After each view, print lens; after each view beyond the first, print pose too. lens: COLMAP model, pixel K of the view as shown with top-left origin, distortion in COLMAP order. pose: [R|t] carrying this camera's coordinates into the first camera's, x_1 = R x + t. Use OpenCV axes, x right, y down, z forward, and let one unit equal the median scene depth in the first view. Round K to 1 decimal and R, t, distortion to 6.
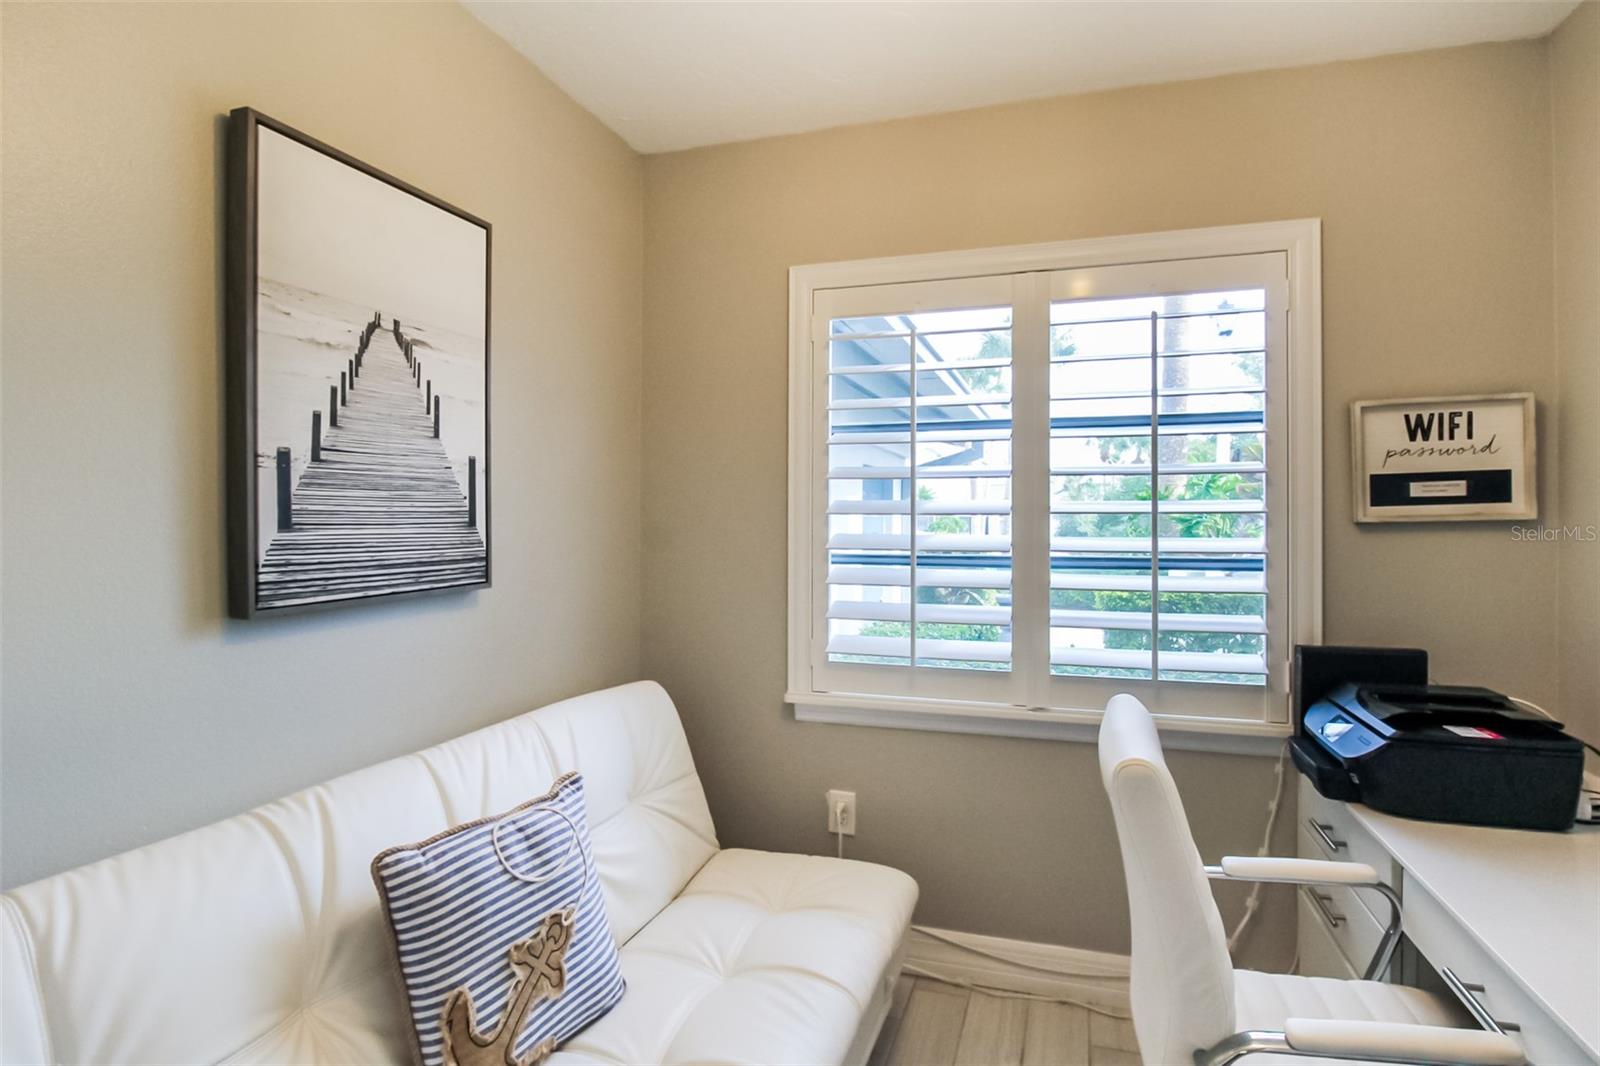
lens RADIAL K [[840.4, 0, 787.0], [0, 840.4, 518.3], [0, 0, 1]] dist [0.011585, -0.019872]
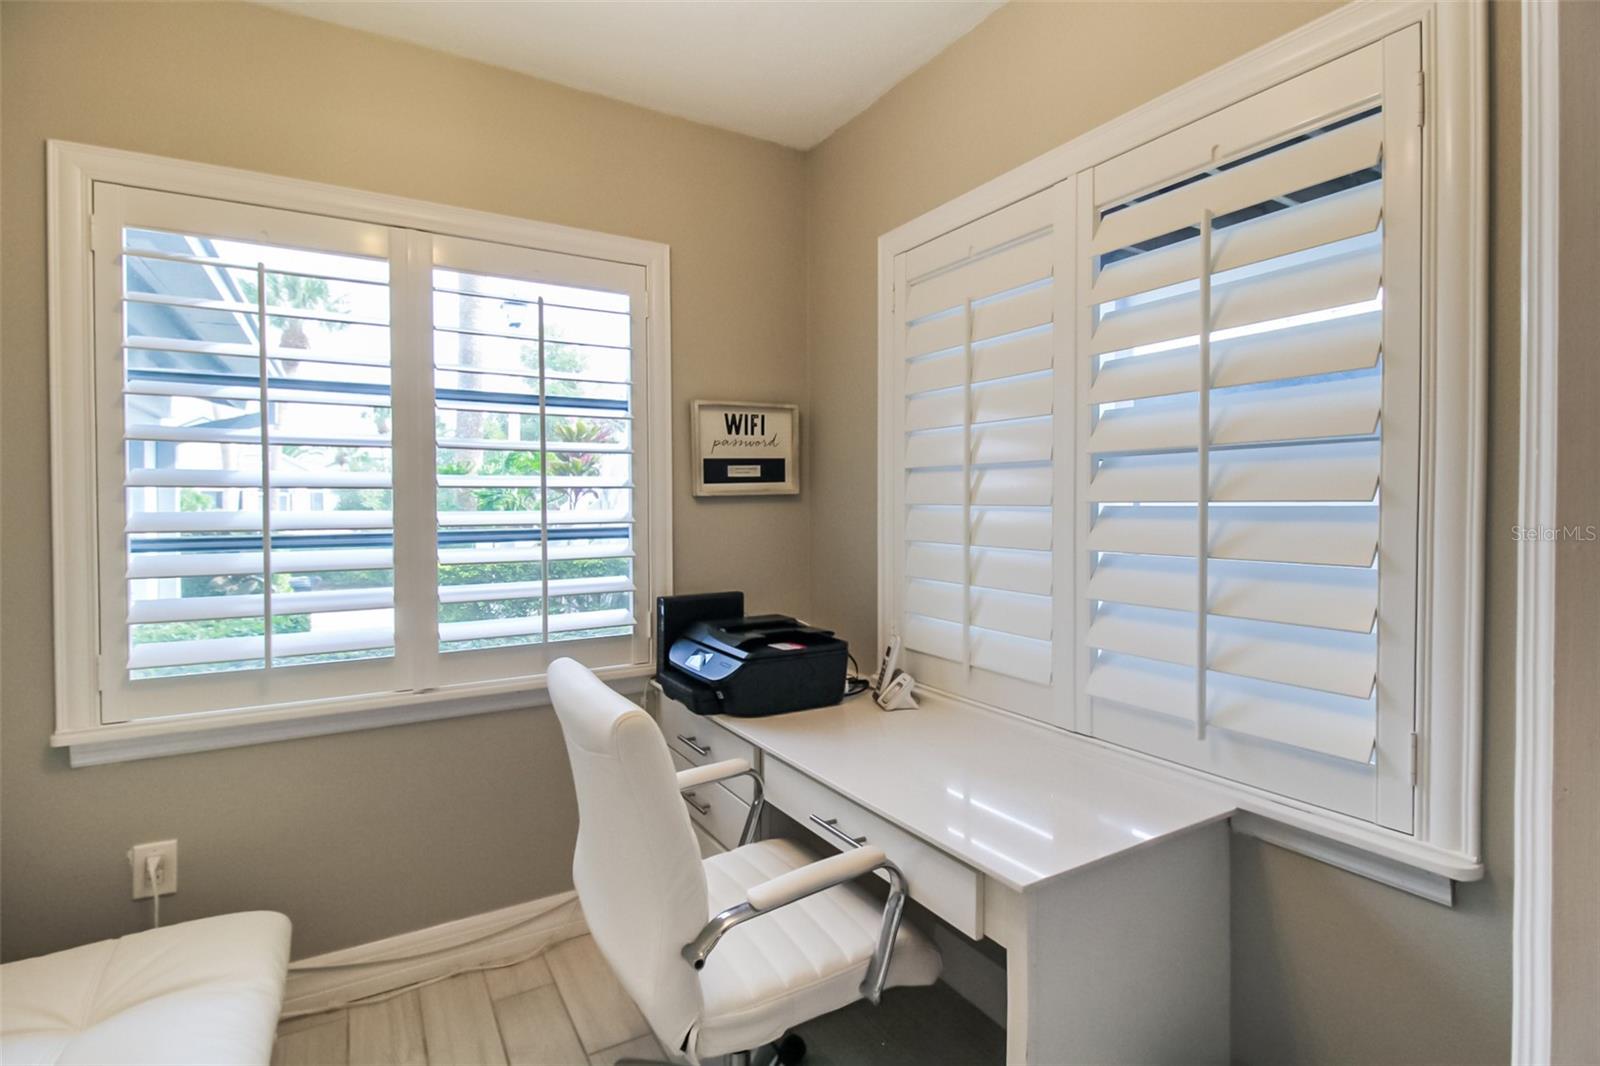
lens RADIAL K [[801.0, 0, 804.4], [0, 801.0, 525.3], [0, 0, 1]] dist [0.002632, -0.012781]
pose [[0.643494, -0.029515, 0.764882, -0.129469], [-0.001208, 0.999216, 0.039574, 0.000756], [-0.765450, -0.026390, 0.642954, 0.090758]]
